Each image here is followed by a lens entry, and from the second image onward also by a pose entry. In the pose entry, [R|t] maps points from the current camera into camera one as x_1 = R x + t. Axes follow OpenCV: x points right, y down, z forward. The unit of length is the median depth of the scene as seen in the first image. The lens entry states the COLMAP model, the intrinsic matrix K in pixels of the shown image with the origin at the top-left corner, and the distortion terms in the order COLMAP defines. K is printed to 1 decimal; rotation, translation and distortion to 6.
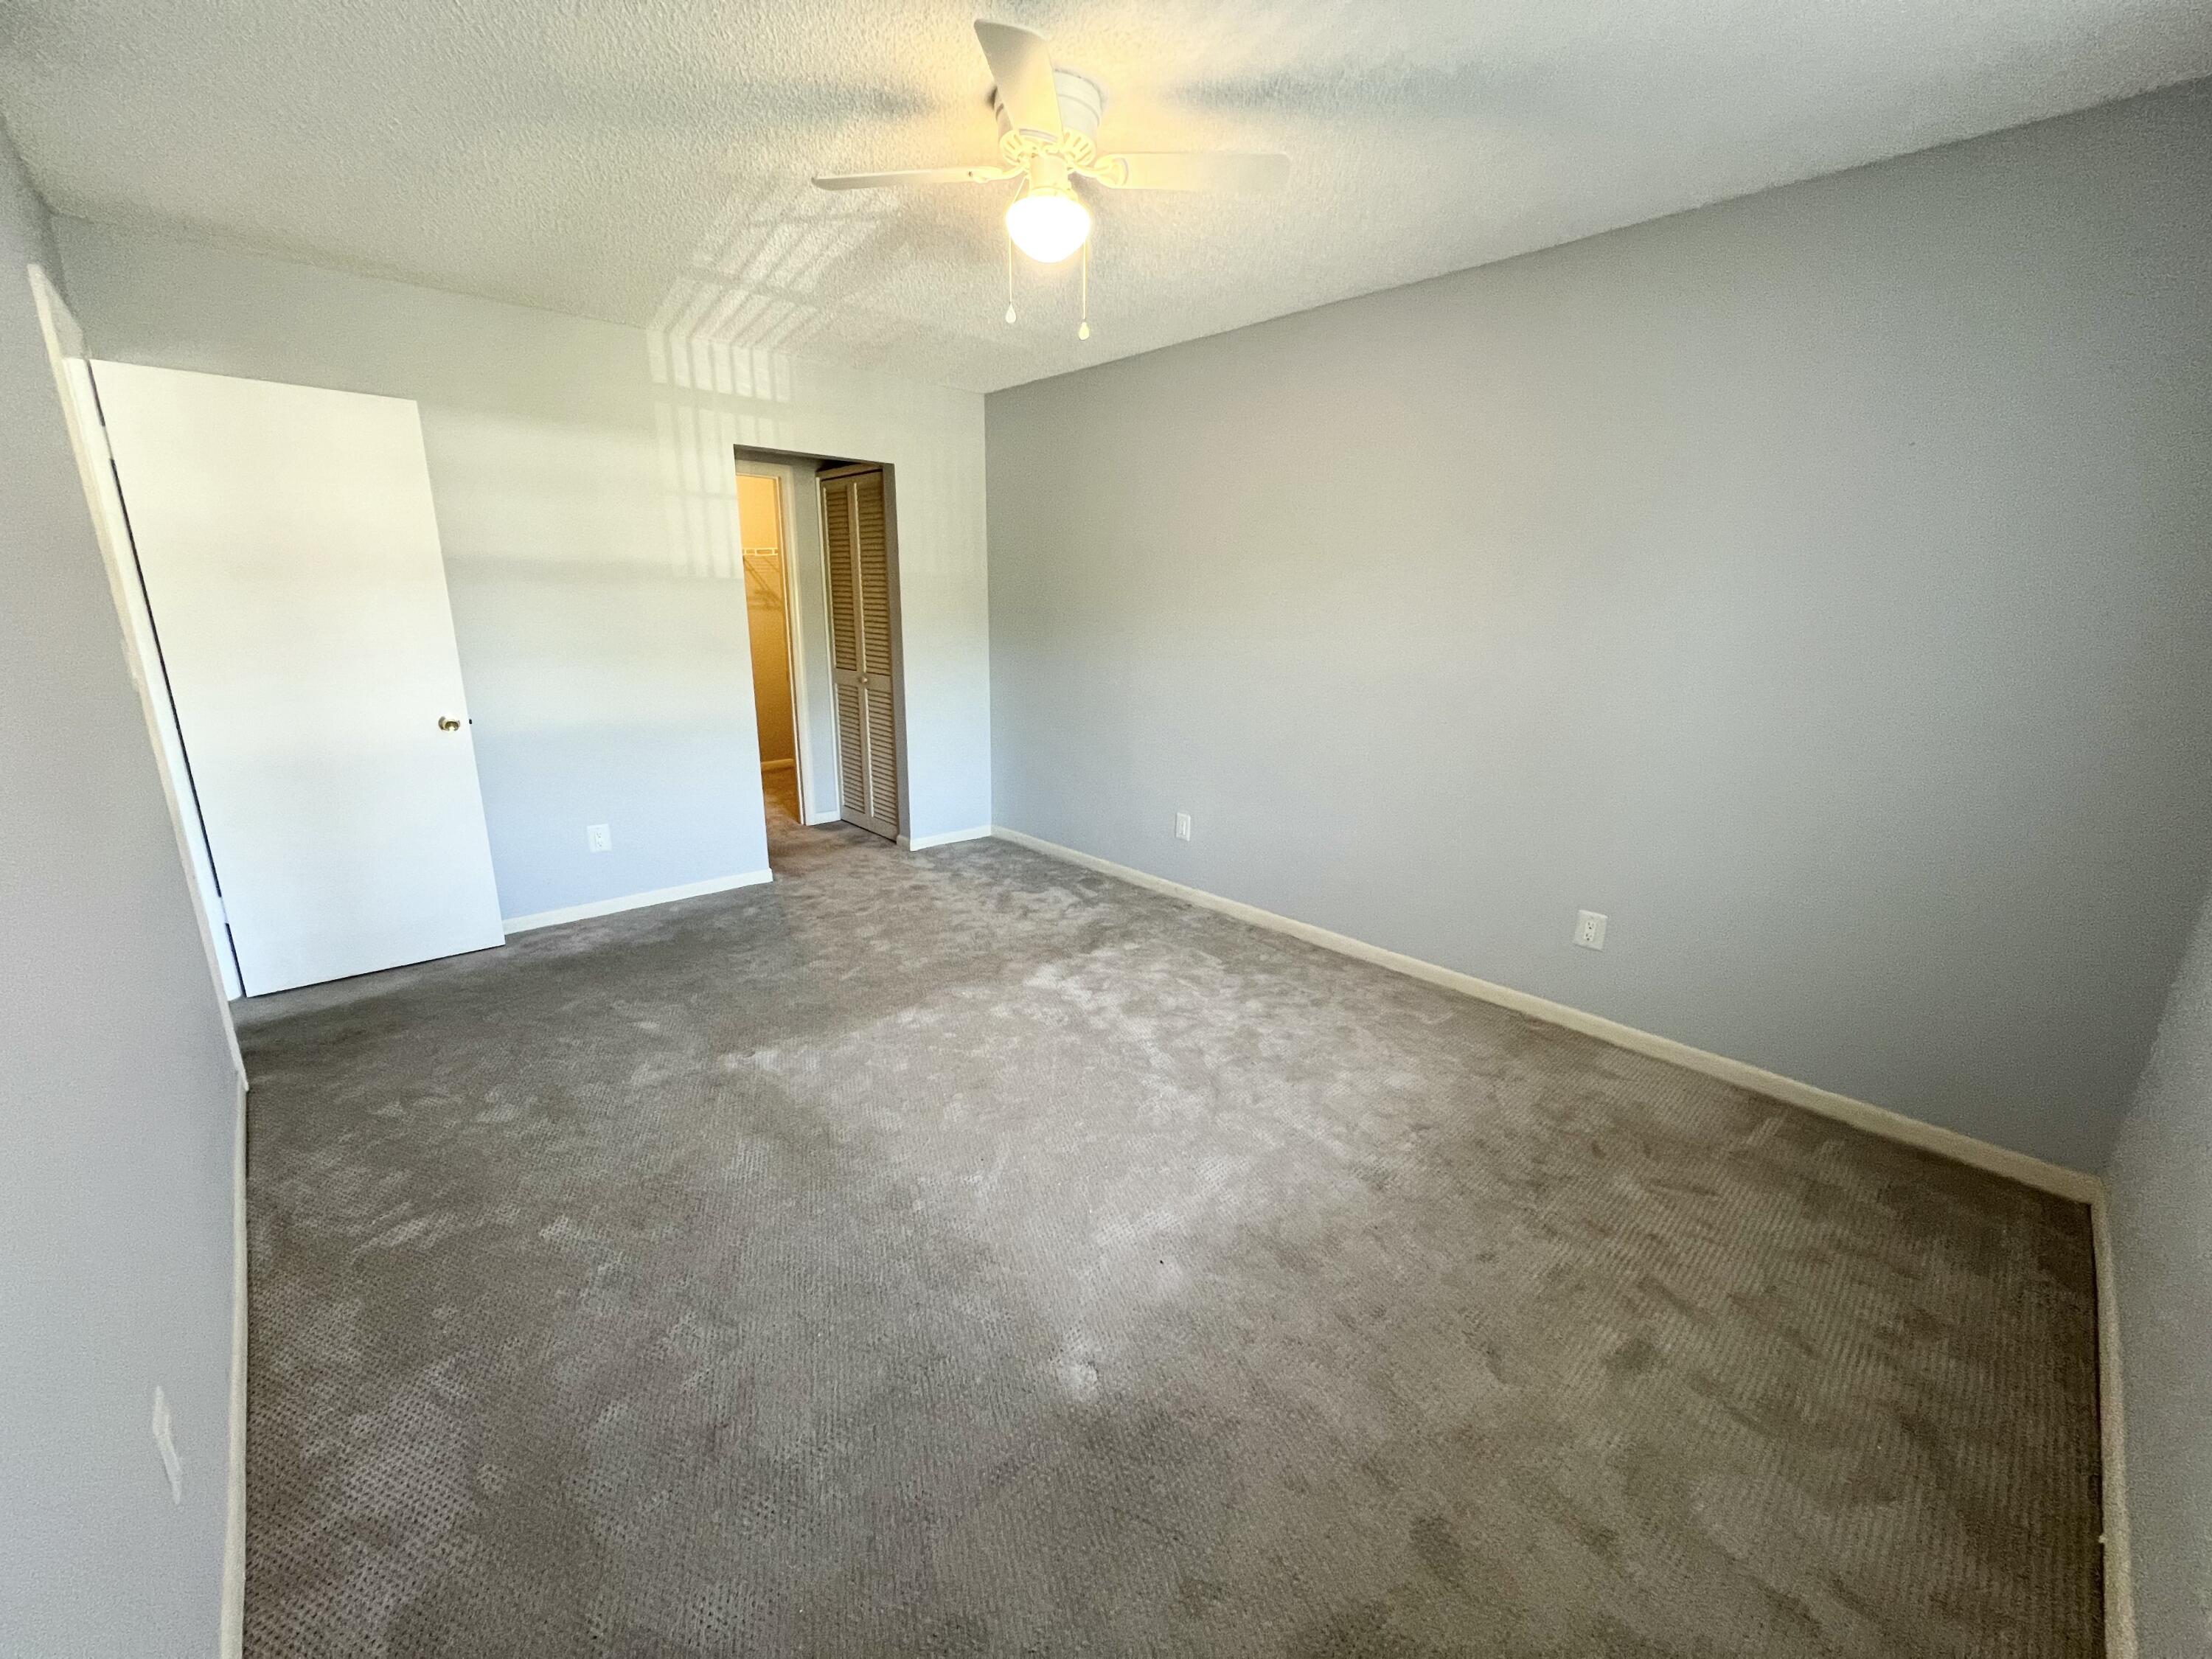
lens RADIAL K [[882.0, 0, 1097.1], [0, 882.0, 827.0], [0, 0, 1]] dist [0.000910, -0.000063]
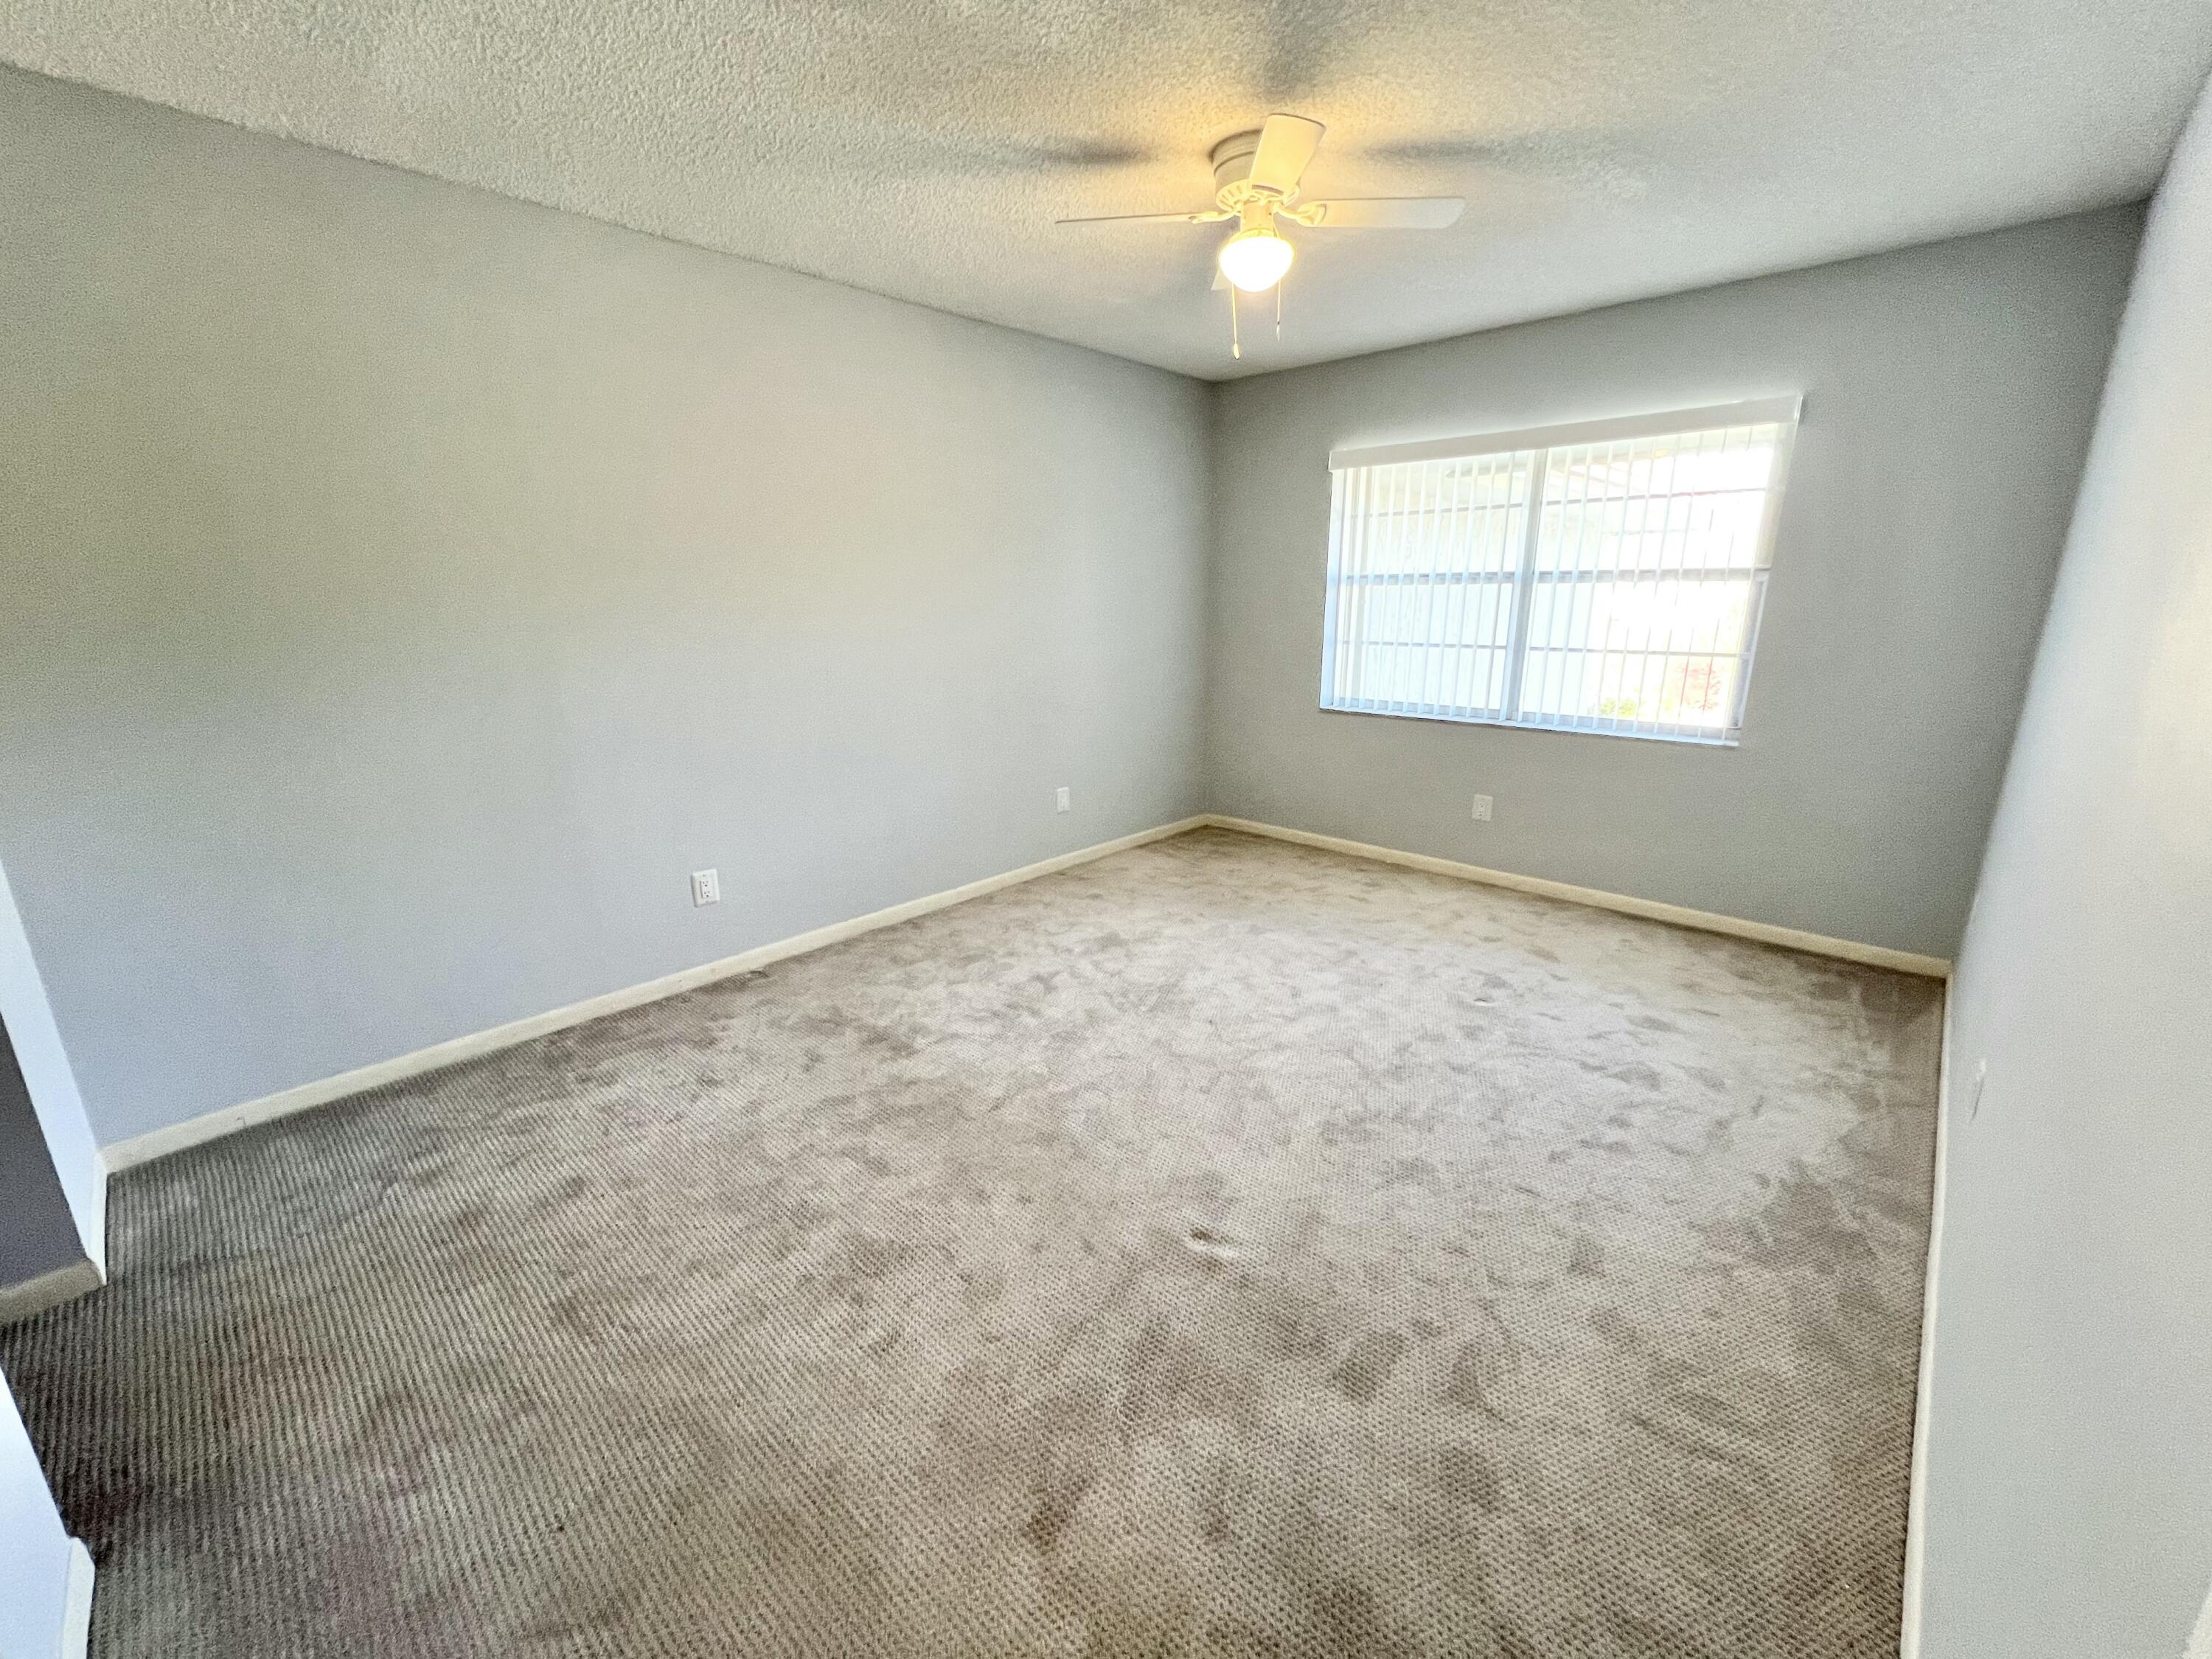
lens RADIAL K [[882.0, 0, 1103.1], [0, 882.0, 819.9], [0, 0, 1]] dist [0.000910, -0.000063]
pose [[-0.081442, -0.264263, 0.961006, -0.930139], [0.249322, 0.928151, 0.276358, -0.257940], [-0.964990, 0.262106, -0.009703, 0.959347]]
